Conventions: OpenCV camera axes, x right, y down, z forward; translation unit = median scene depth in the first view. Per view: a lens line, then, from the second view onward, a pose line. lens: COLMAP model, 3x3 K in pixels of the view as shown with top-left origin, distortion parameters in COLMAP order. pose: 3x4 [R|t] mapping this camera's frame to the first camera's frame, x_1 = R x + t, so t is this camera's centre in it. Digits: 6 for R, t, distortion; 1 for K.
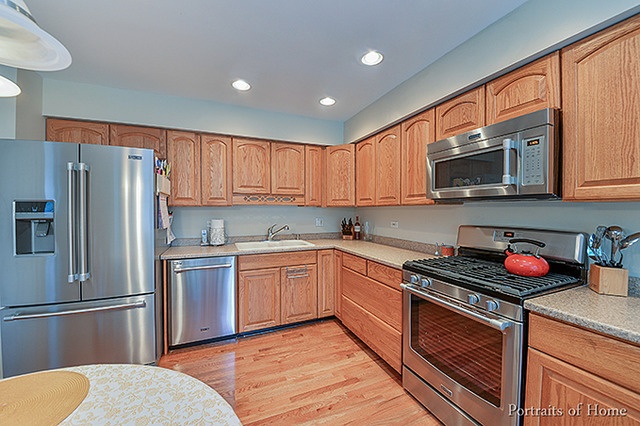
lens RADIAL K [[246.5, 0, 320.0], [0, 246.5, 213.0], [0, 0, 1]] dist [0.000658, -0.000103]
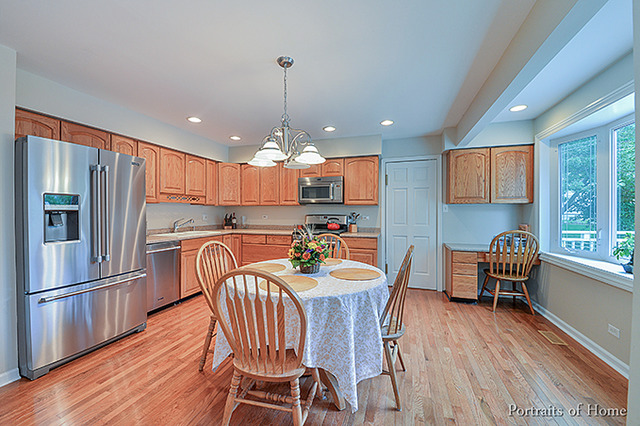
lens RADIAL K [[246.5, 0, 320.0], [0, 246.5, 213.0], [0, 0, 1]] dist [0.000658, -0.000103]
pose [[0.652758, -0.002810, 0.757561, -0.816984], [0.005996, 0.999981, -0.001457, 0.028575], [-0.757543, 0.005494, 0.652762, -0.425206]]
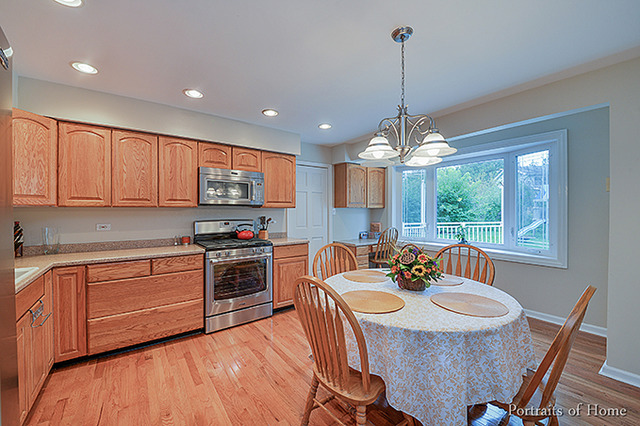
lens RADIAL K [[242.8, 0, 320.0], [0, 242.8, 213.0], [0, 0, 1]] dist [-0.033932, -0.000048]
pose [[-0.224259, -0.007399, 0.974501, -0.838525], [0.011772, 0.999878, 0.010301, -0.005538], [-0.974458, 0.013782, -0.224145, 0.467779]]
